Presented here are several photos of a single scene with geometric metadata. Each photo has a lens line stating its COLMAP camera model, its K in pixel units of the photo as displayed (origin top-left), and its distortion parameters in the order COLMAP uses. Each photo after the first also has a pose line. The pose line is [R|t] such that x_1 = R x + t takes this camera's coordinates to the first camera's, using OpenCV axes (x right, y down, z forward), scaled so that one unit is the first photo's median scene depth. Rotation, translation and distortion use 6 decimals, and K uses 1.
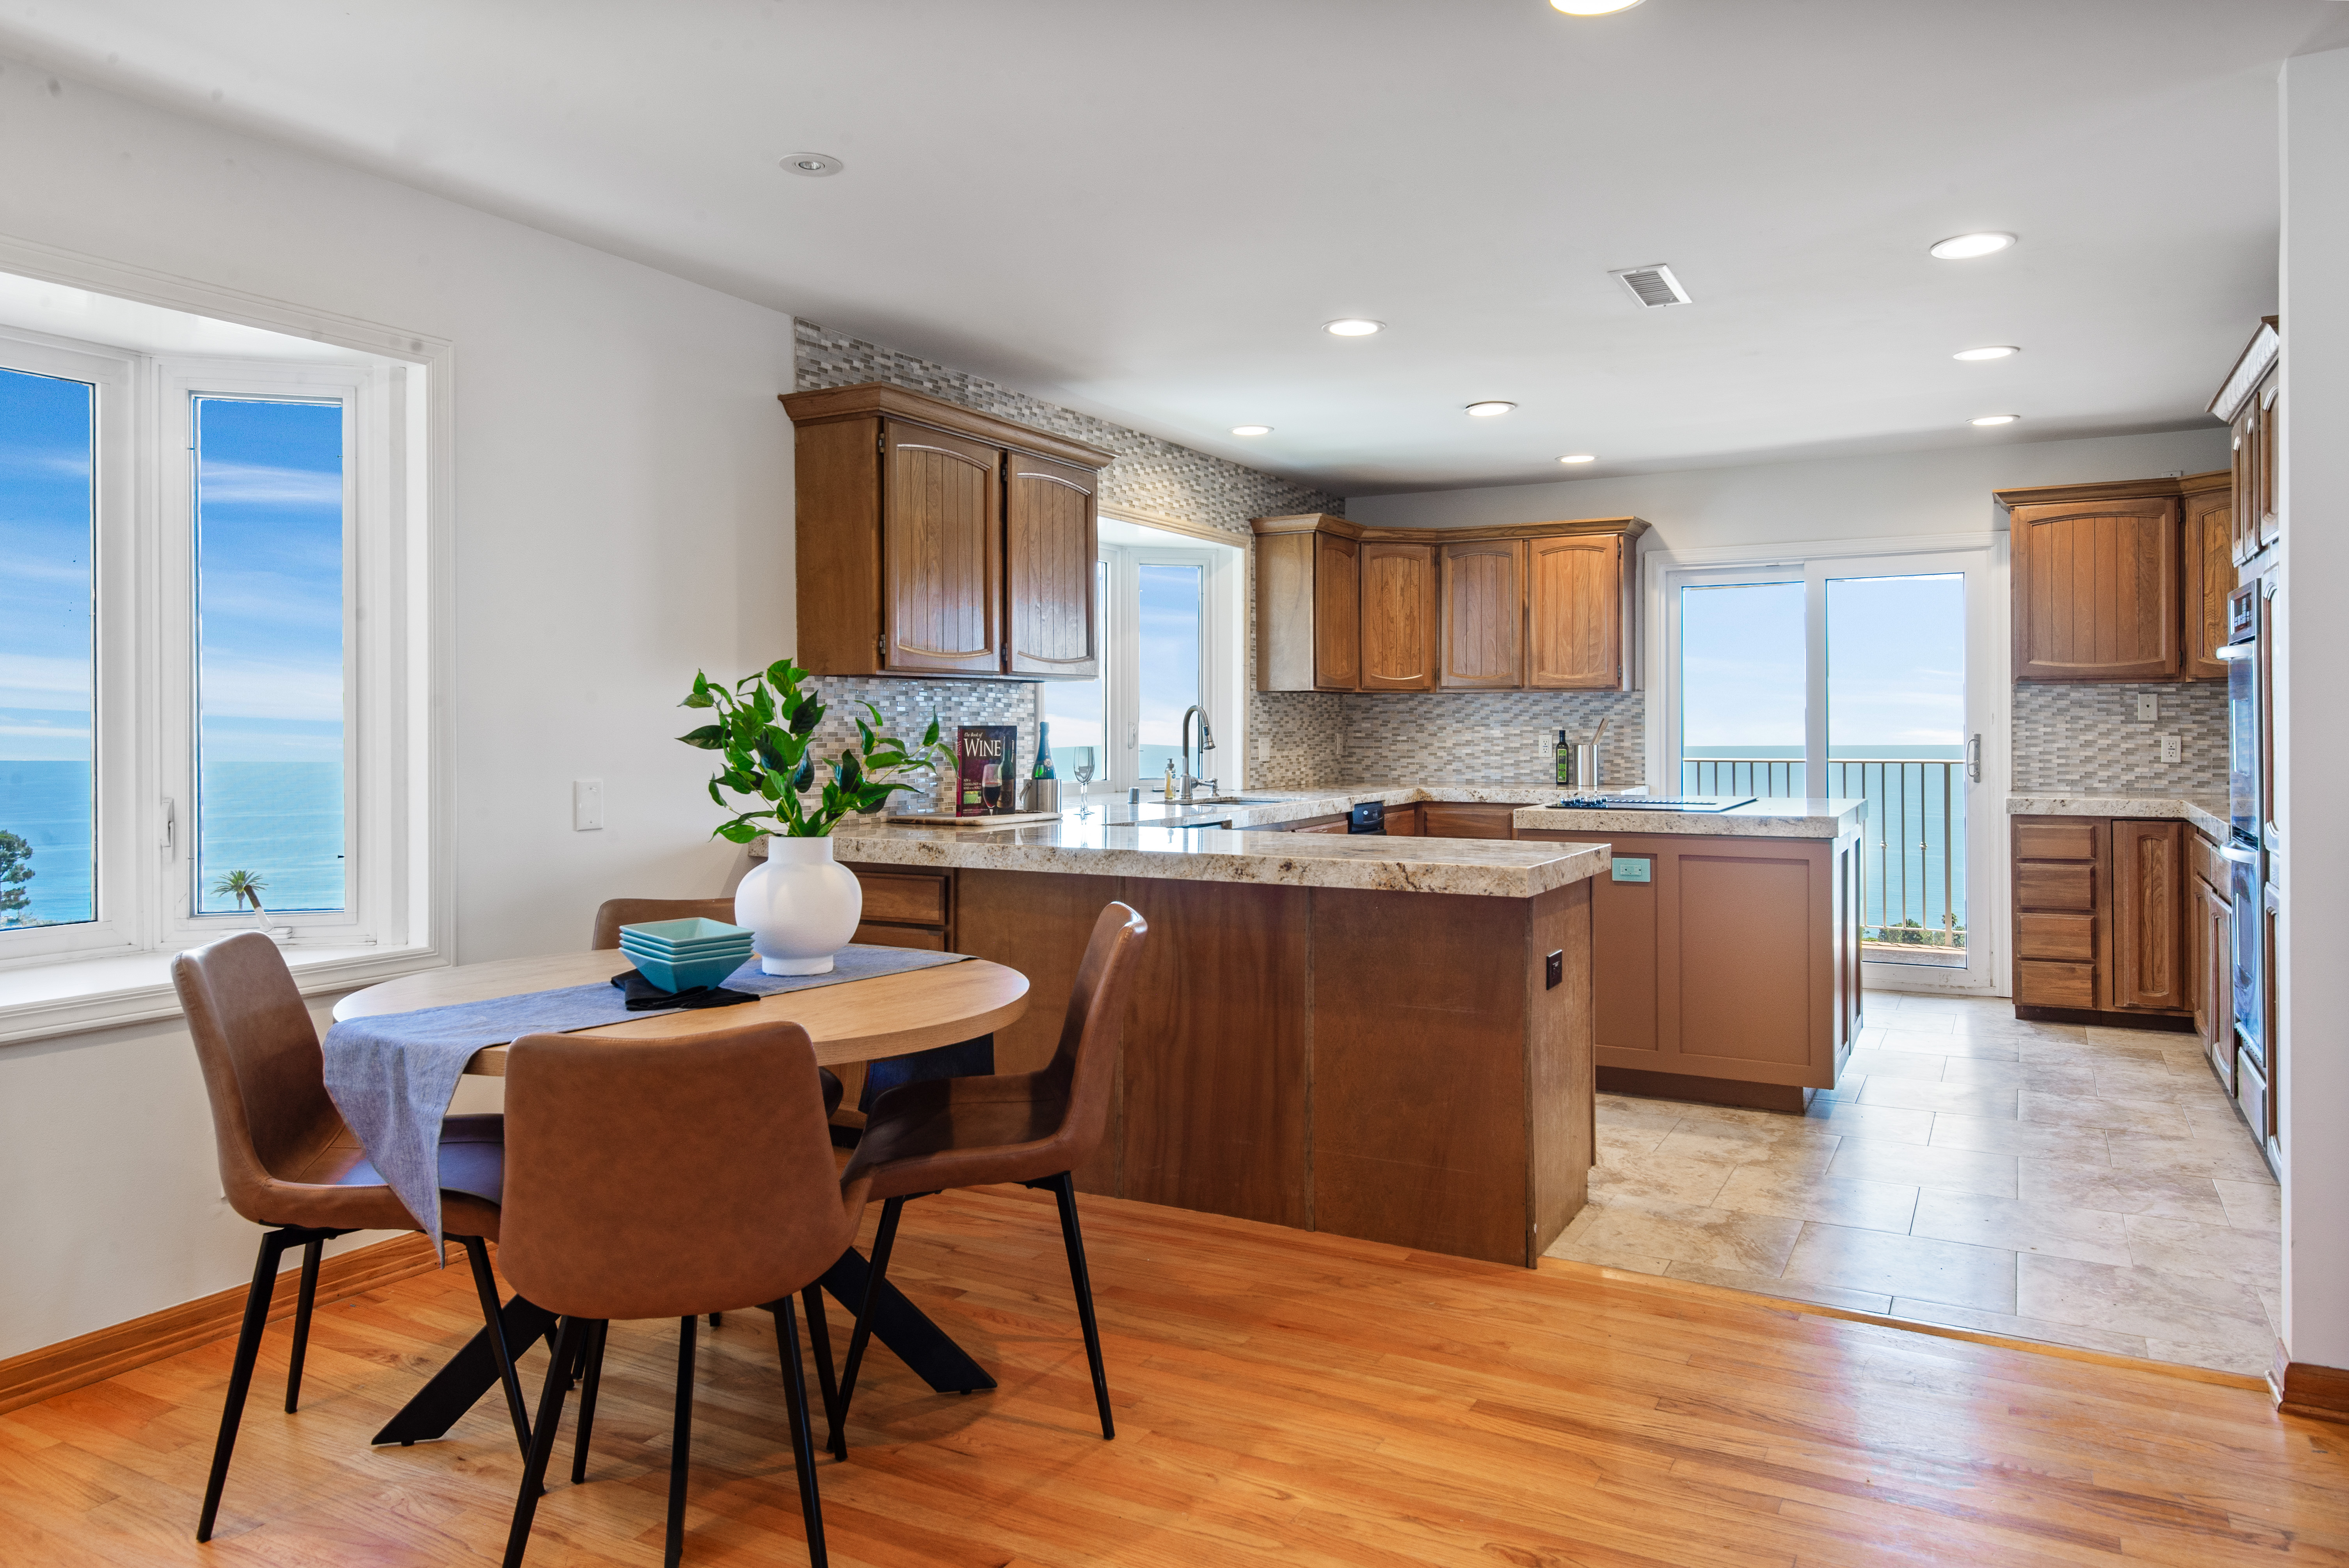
lens RADIAL K [[1571.4, 0, 1173.7], [0, 1571.4, 770.4], [0, 0, 1]] dist [0.058792, -0.005998]
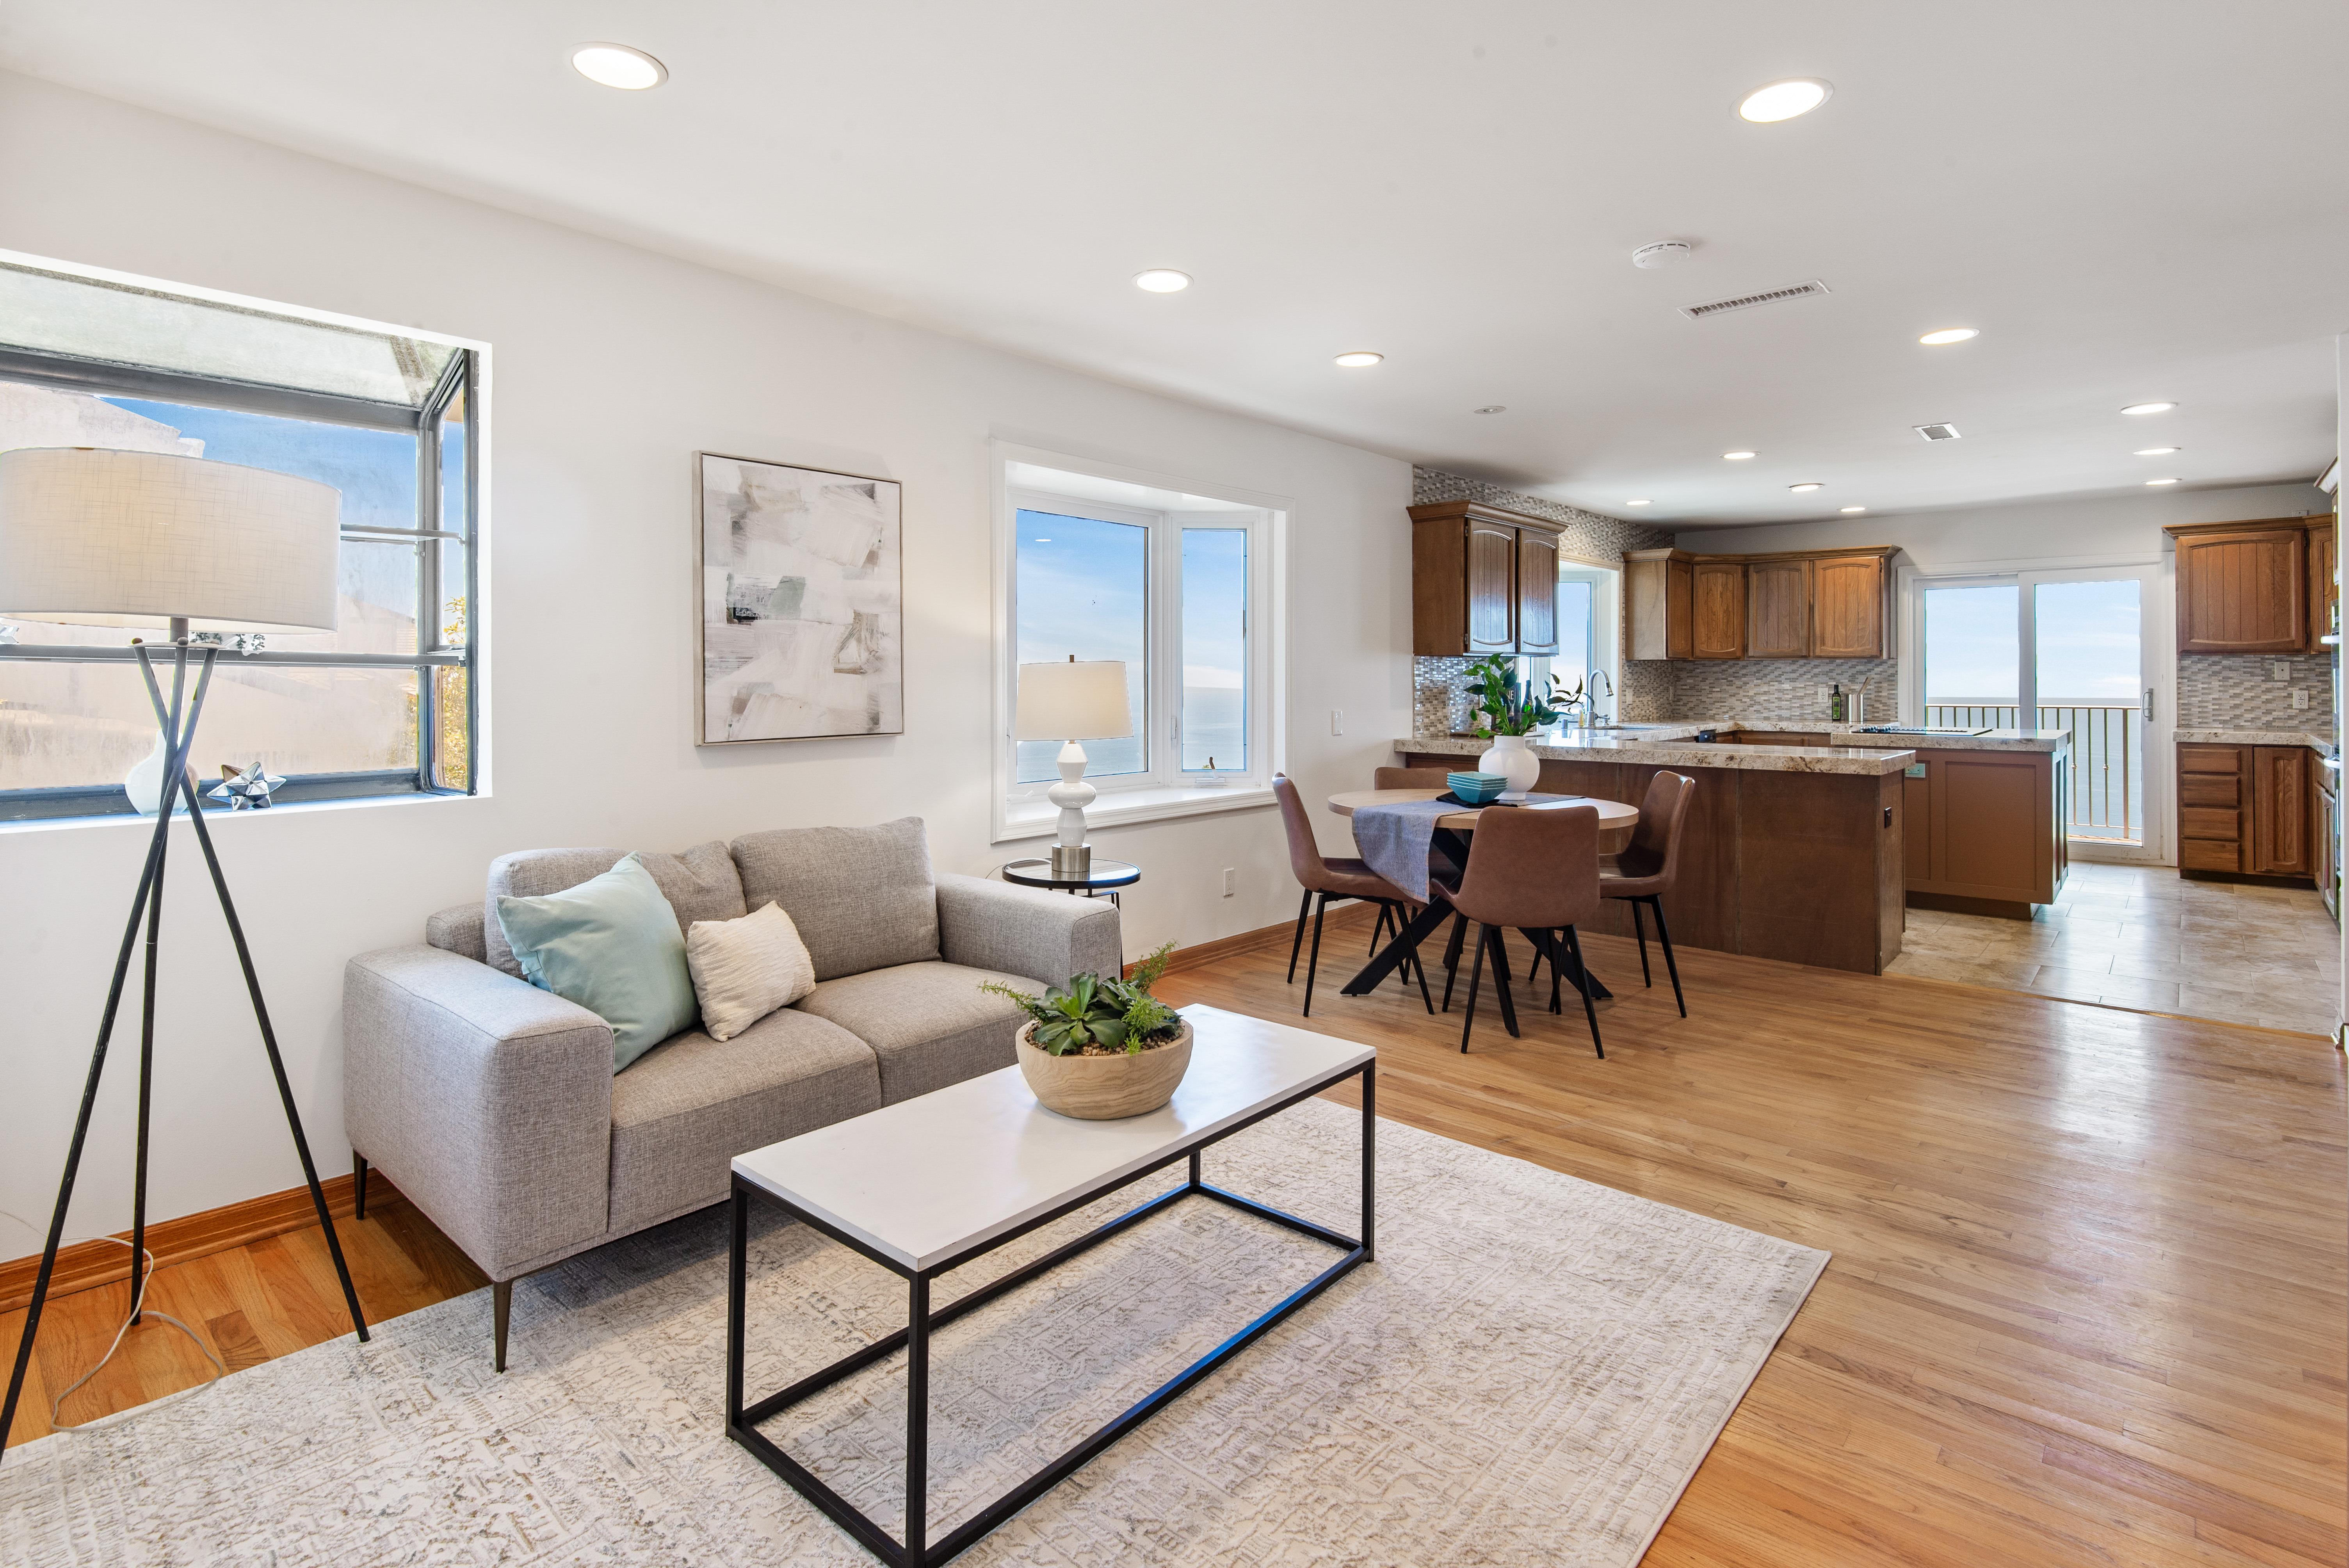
lens RADIAL K [[1158.1, 0, 1139.2], [0, 1158.1, 699.6], [0, 0, 1]] dist [-0.005308, -0.002105]
pose [[0.968967, 0.005145, -0.247137, -0.158643], [-0.007794, 0.999922, -0.009743, 0.005864], [0.247068, 0.011367, 0.968931, -0.299751]]
